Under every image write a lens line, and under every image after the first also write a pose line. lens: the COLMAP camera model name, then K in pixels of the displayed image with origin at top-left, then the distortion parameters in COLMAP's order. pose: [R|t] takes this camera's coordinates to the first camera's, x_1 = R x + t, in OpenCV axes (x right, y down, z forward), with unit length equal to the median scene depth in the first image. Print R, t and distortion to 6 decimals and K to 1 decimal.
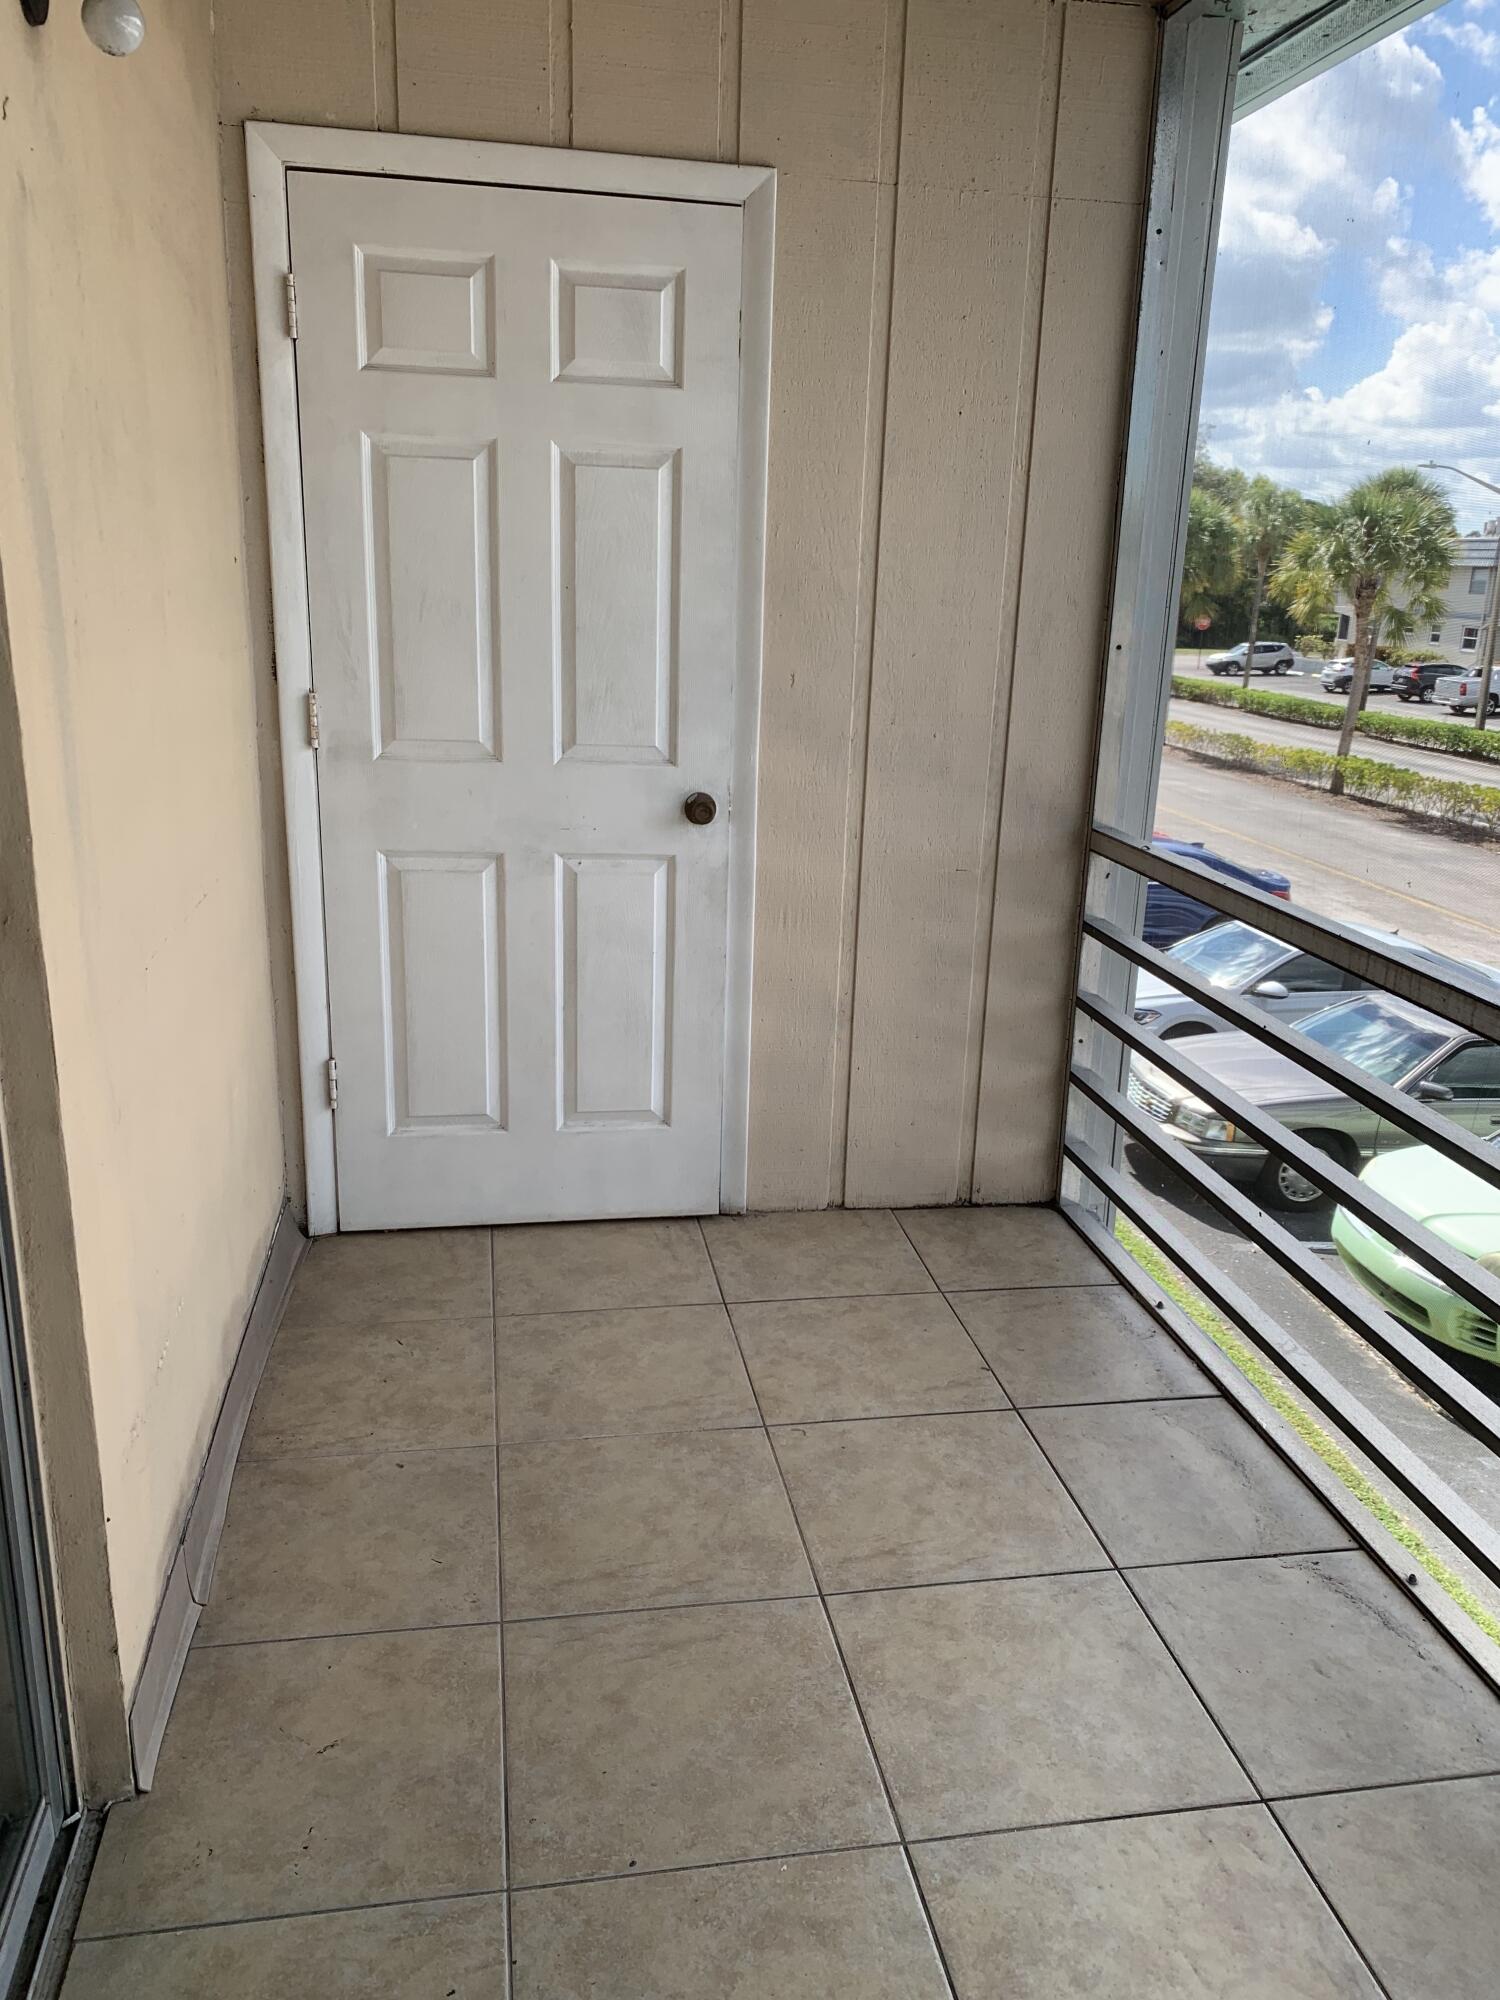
lens RADIAL K [[1529.4, 0, 740.0], [0, 1529.4, 1008.3], [0, 0, 1]] dist [0.059683, -0.070300]
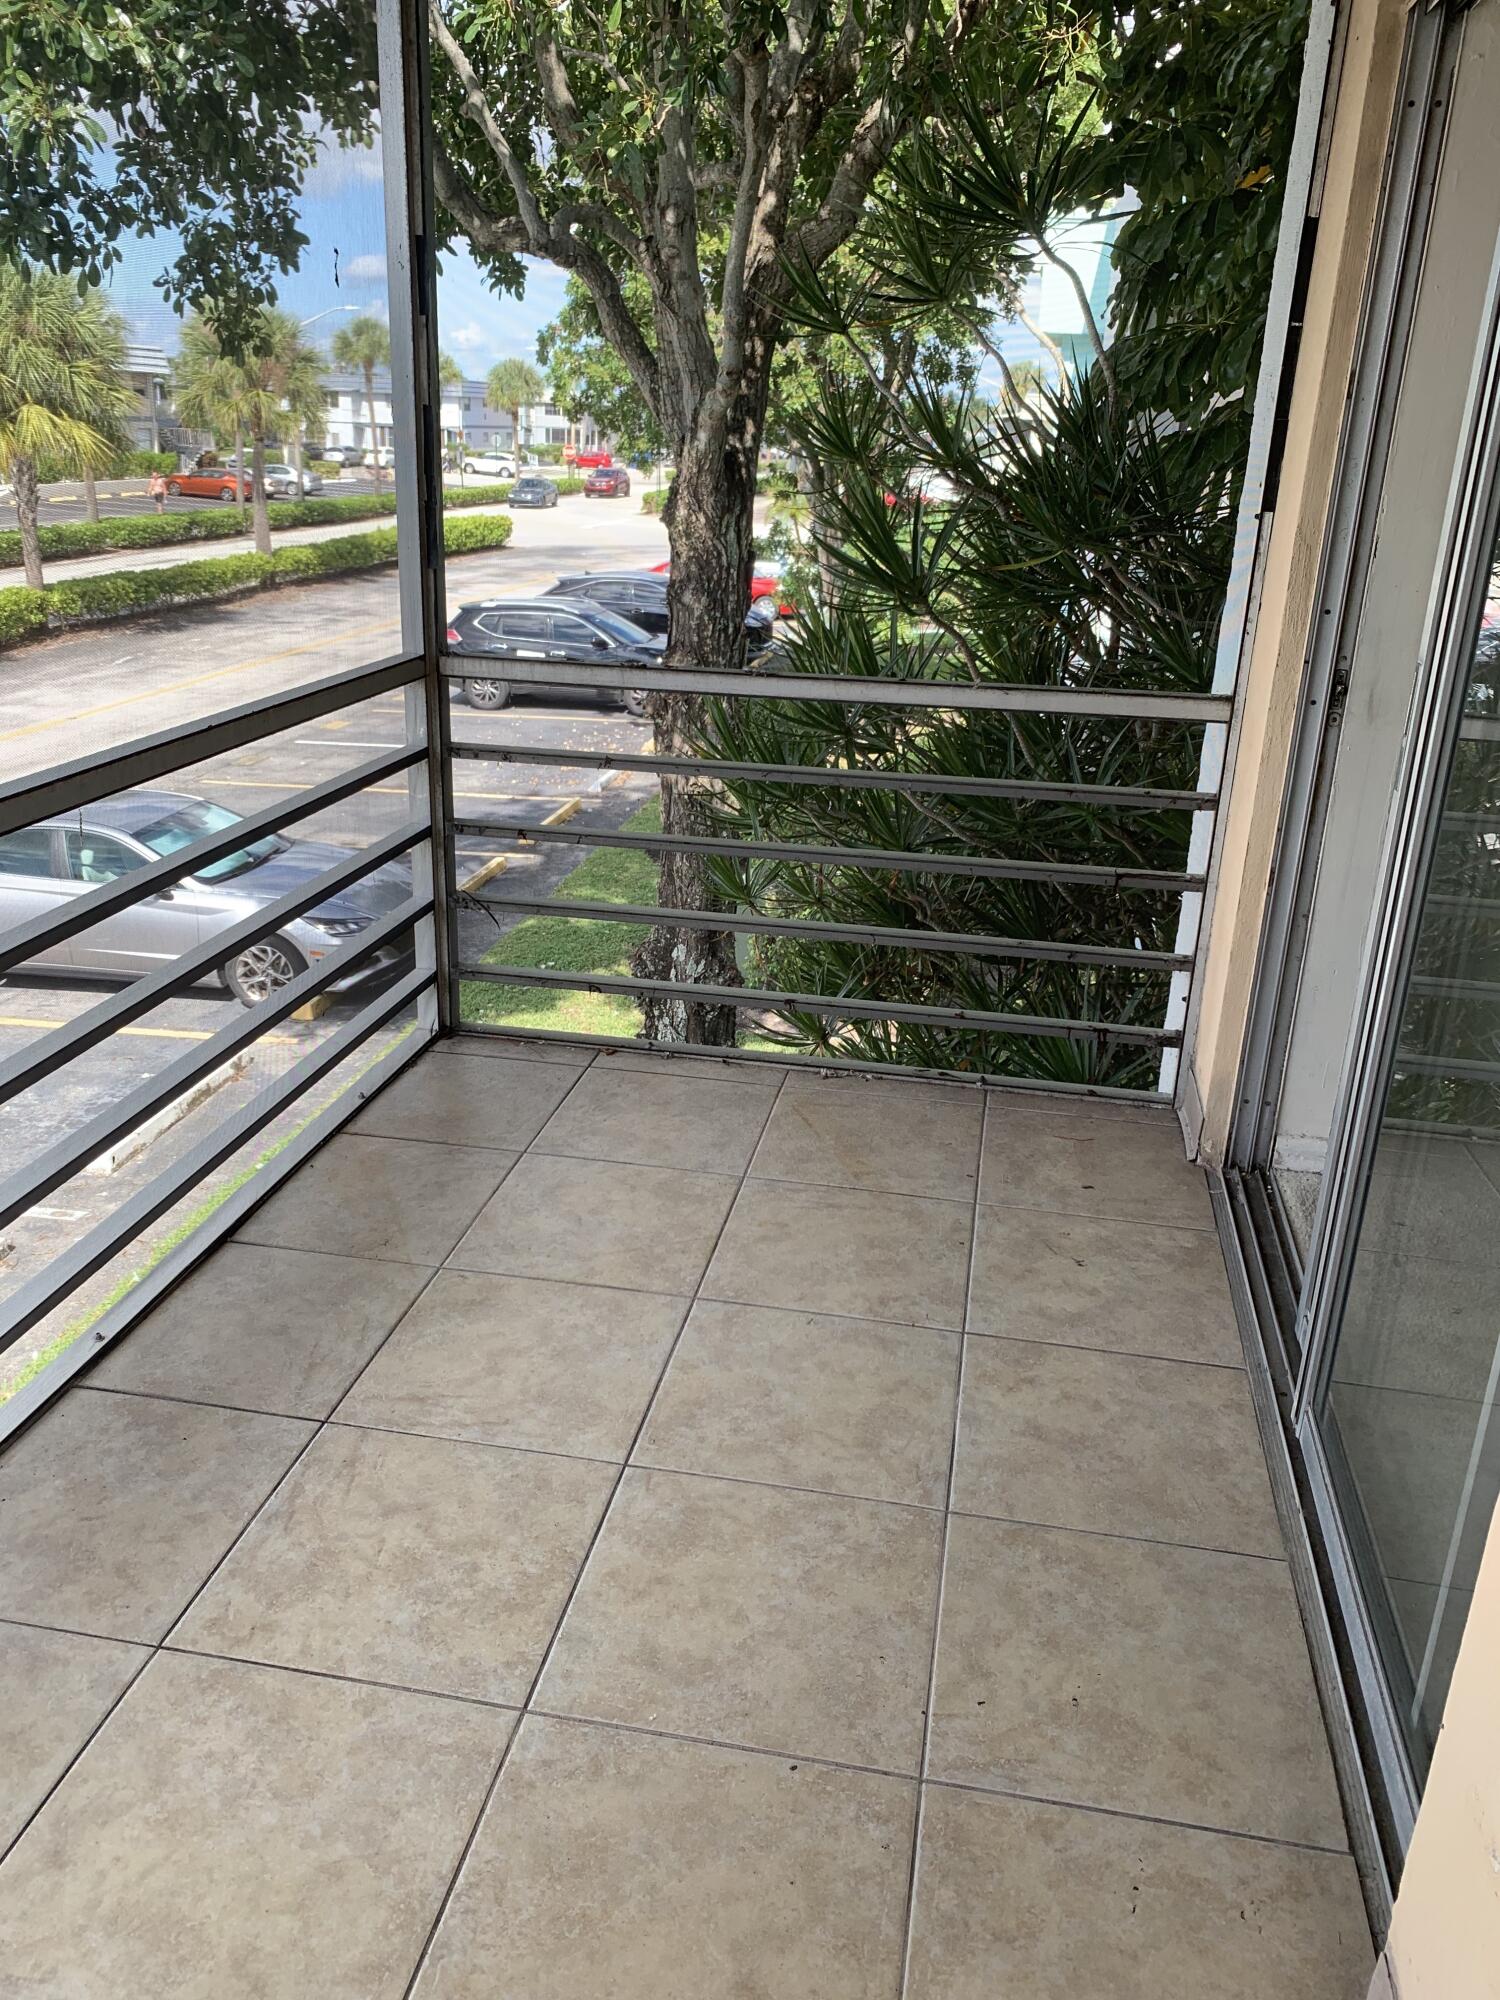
lens RADIAL K [[1529.4, 0, 737.2], [0, 1529.4, 989.9], [0, 0, 1]] dist [0.059683, -0.070300]
pose [[-0.935531, -0.186118, 0.300235, -0.234307], [0.028873, 0.806804, 0.590113, -0.414316], [-0.352062, 0.560738, -0.749417, 1.448078]]
